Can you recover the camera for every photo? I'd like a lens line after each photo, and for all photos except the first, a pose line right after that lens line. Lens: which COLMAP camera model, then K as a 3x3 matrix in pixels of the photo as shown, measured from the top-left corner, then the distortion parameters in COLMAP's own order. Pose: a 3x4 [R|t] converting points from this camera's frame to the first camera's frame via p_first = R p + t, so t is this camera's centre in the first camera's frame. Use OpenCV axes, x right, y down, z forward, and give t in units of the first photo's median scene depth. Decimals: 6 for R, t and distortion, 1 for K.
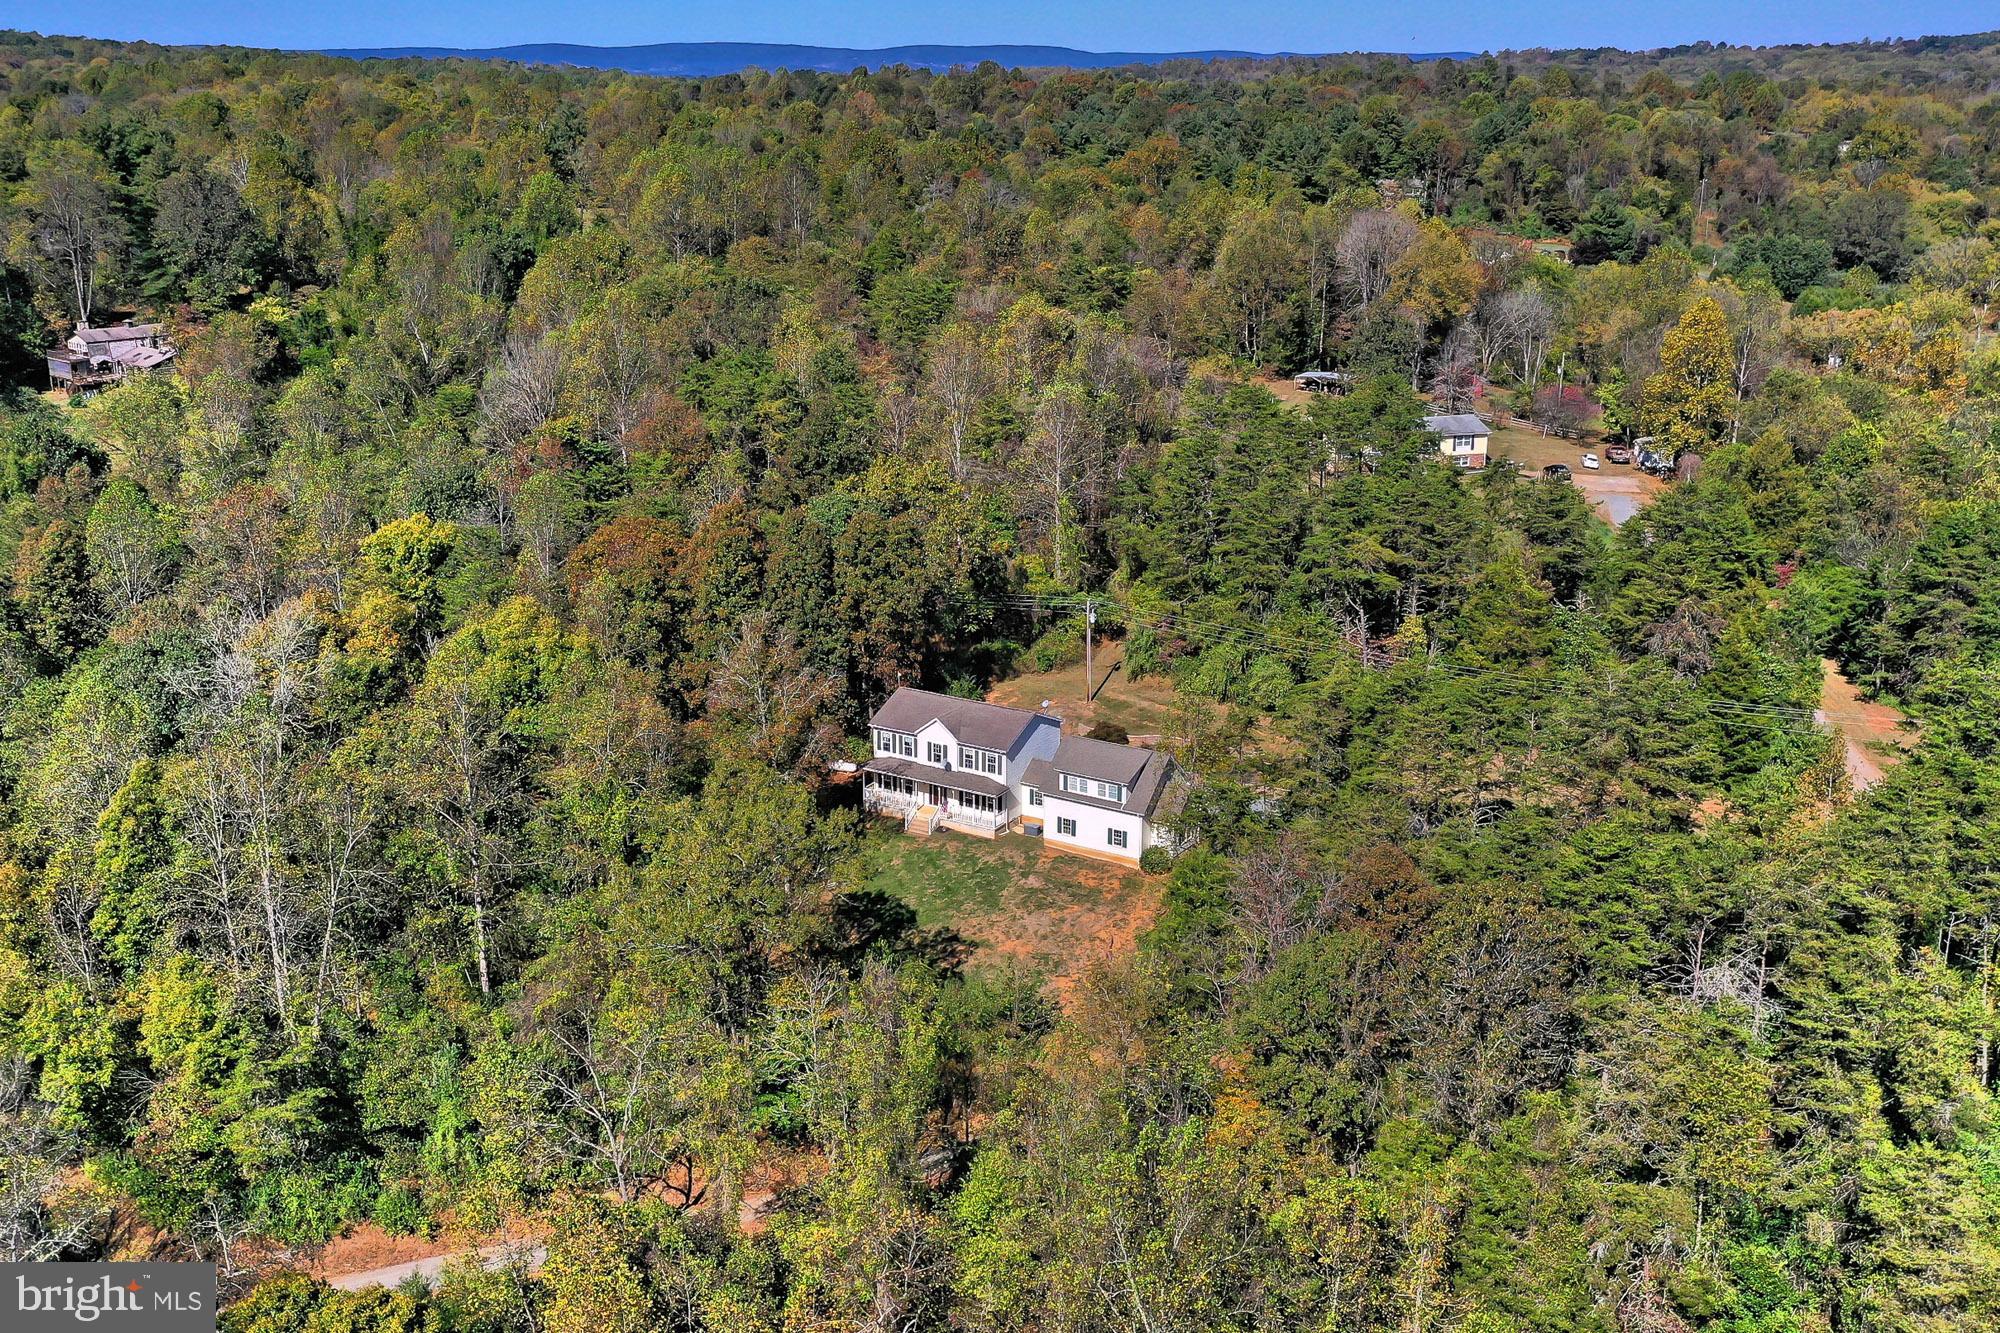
lens RADIAL K [[2019.1, 0, 972.1], [0, 2019.1, 692.4], [0, 0, 1]] dist [-0.005684, 0.096781]
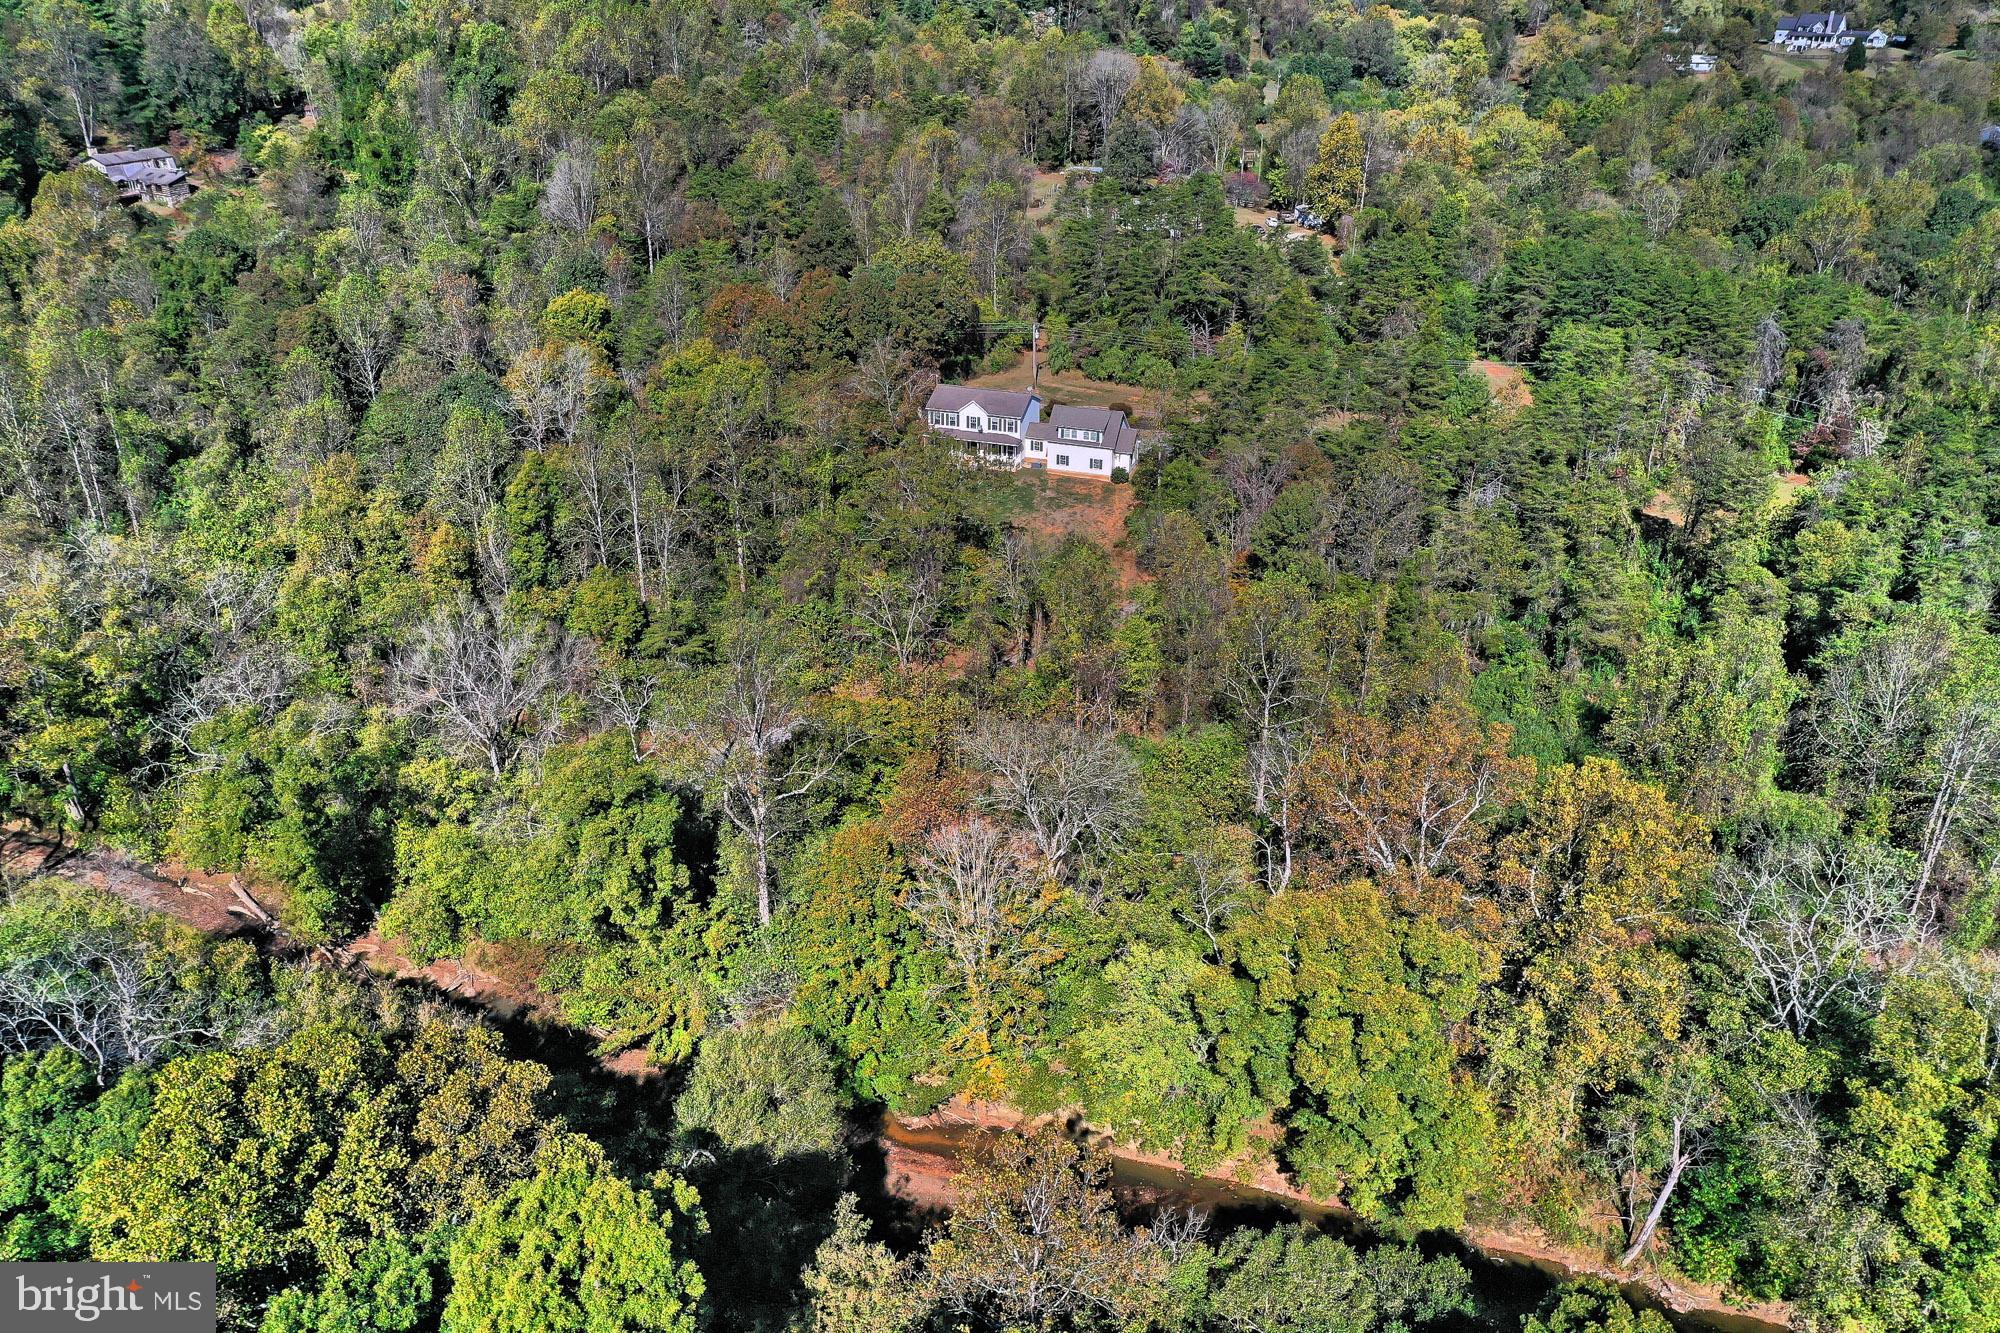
lens RADIAL K [[1613.5, 0, 1000.0], [0, 1613.5, 666.5], [0, 0, 1]] dist [0.005553, 0.054454]
pose [[0.970413, -0.097350, 0.220956, -0.298918], [0.063499, 0.985801, 0.155450, 0.022783], [-0.232951, -0.136820, 0.962816, -0.279805]]
